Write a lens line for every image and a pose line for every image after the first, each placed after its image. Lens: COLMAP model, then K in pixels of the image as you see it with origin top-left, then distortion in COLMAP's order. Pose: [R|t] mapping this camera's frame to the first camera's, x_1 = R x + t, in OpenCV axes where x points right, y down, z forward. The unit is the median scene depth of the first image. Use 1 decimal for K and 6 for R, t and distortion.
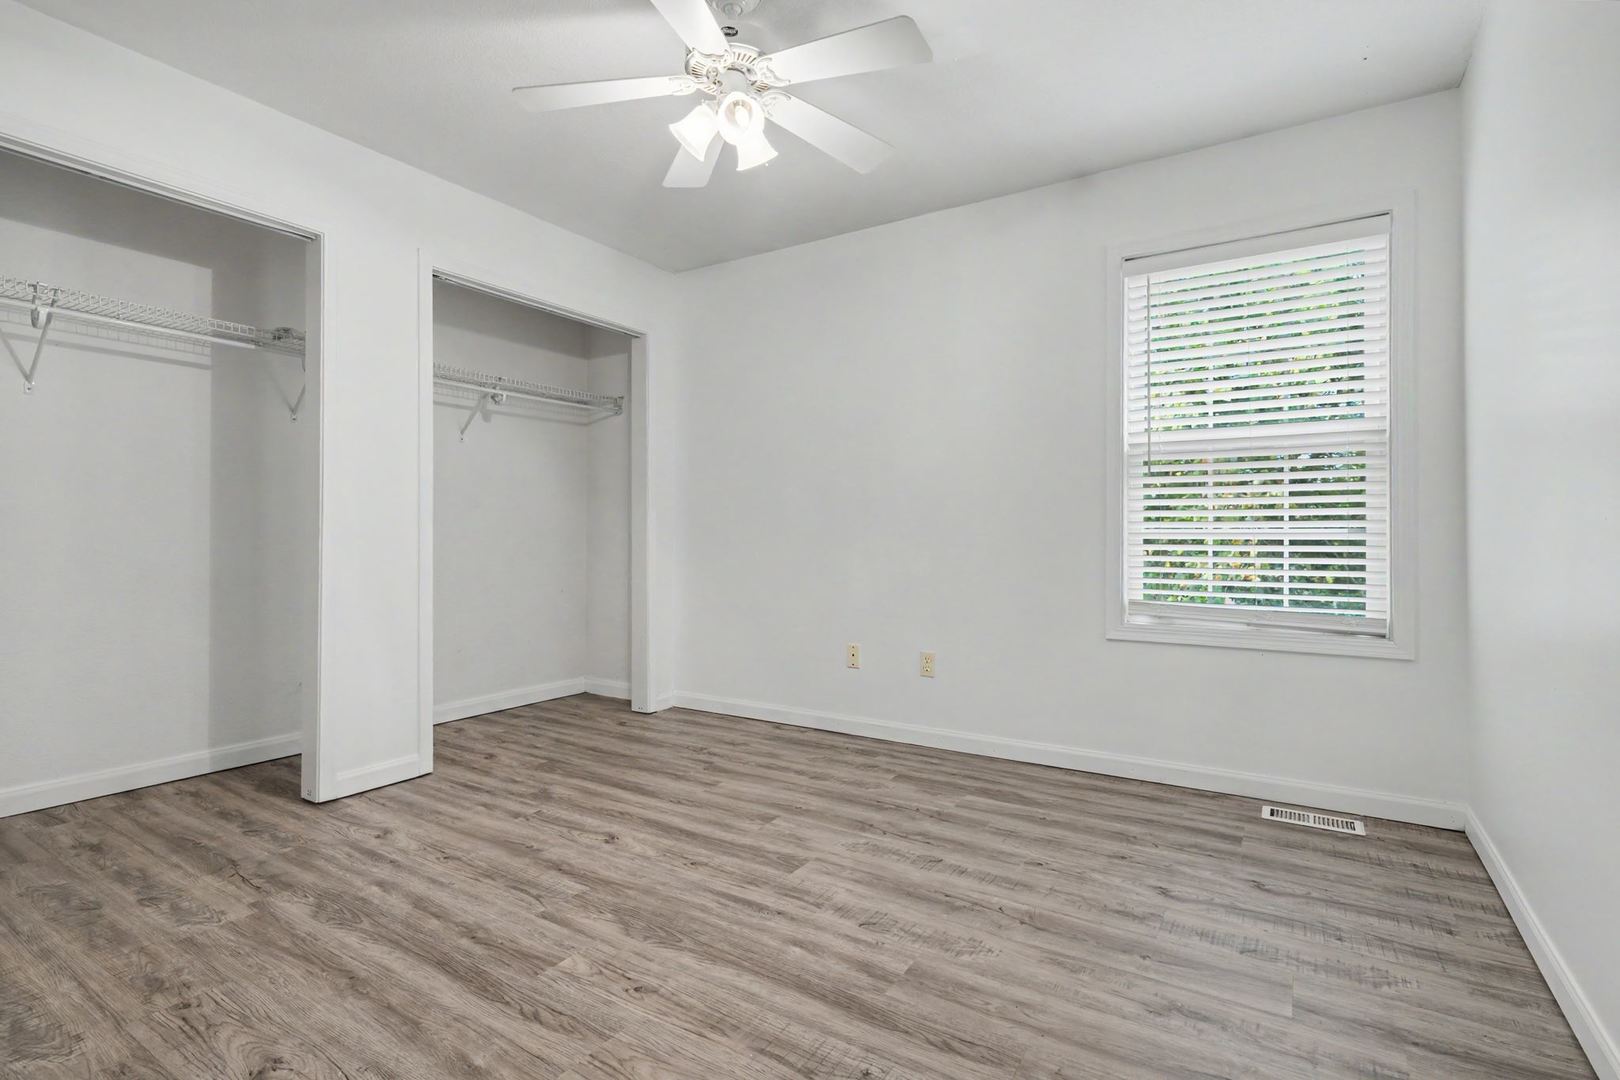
lens RADIAL K [[757.4, 0, 823.2], [0, 757.4, 538.8], [0, 0, 1]] dist [0.003158, 0.000116]
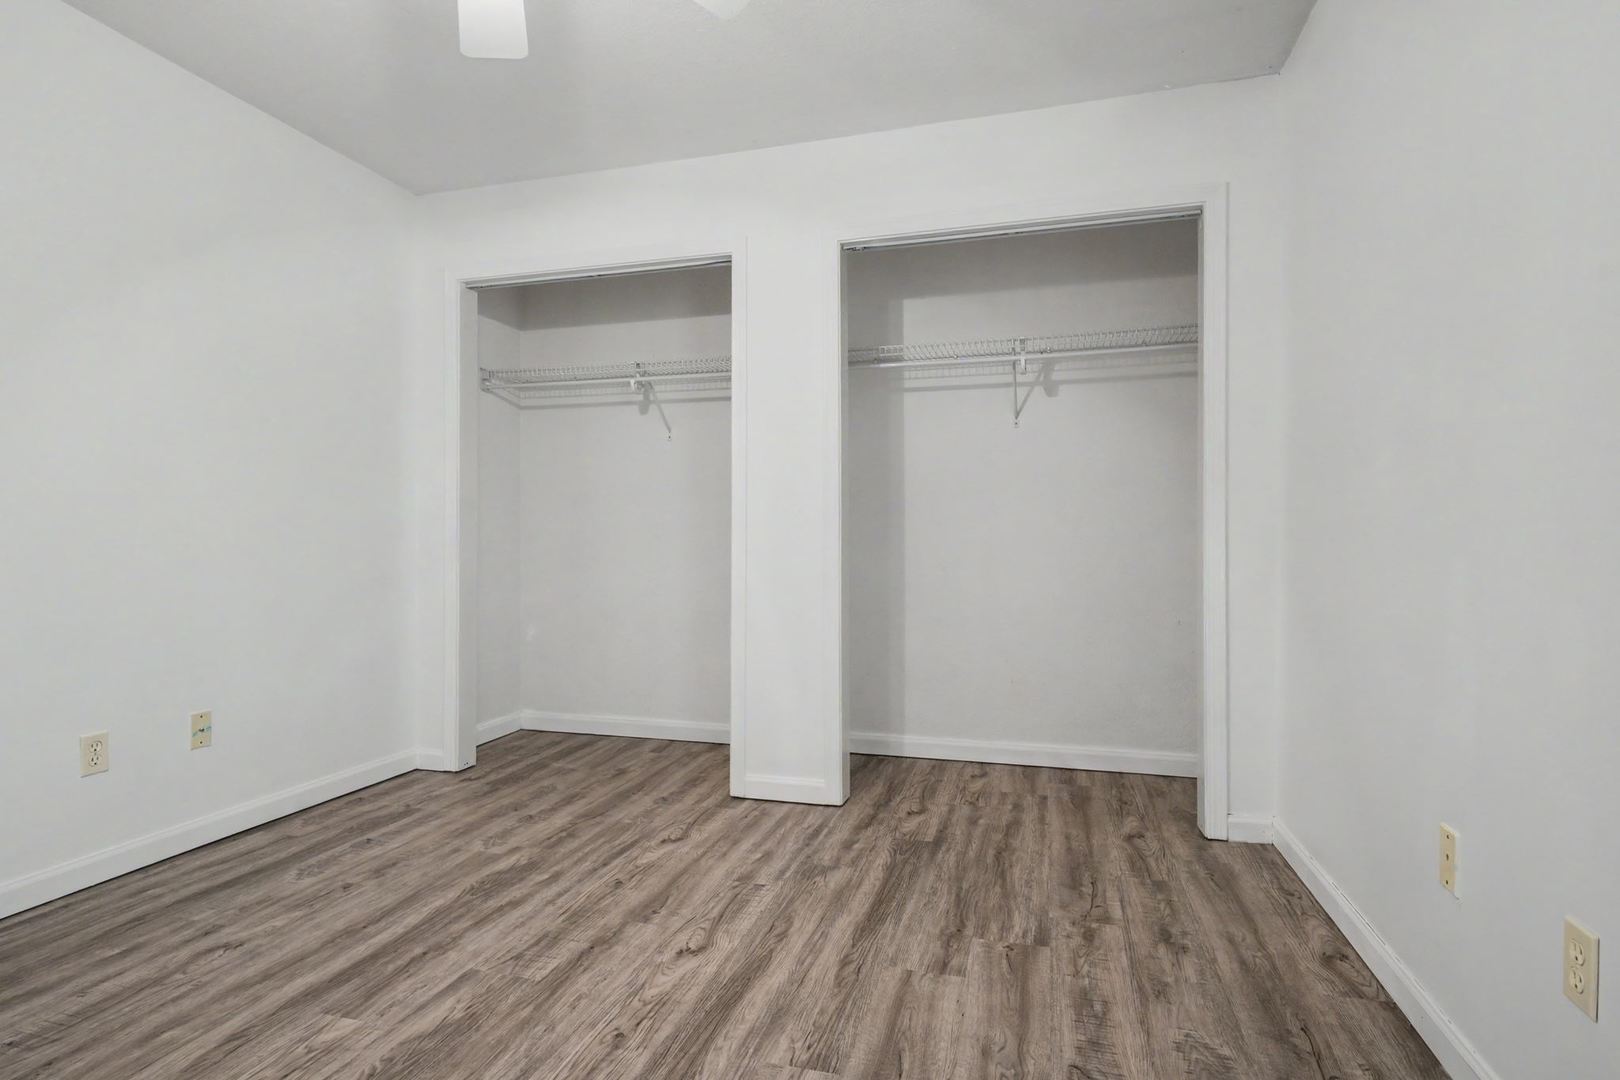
lens RADIAL K [[834.3, 0, 811.8], [0, 834.3, 543.9], [0, 0, 1]] dist [0.004672, -0.002525]
pose [[0.284919, 0.006622, -0.958529, 0.534018], [-0.002546, 0.999978, 0.006152, -0.010158], [0.958548, 0.000687, 0.284930, 0.872144]]
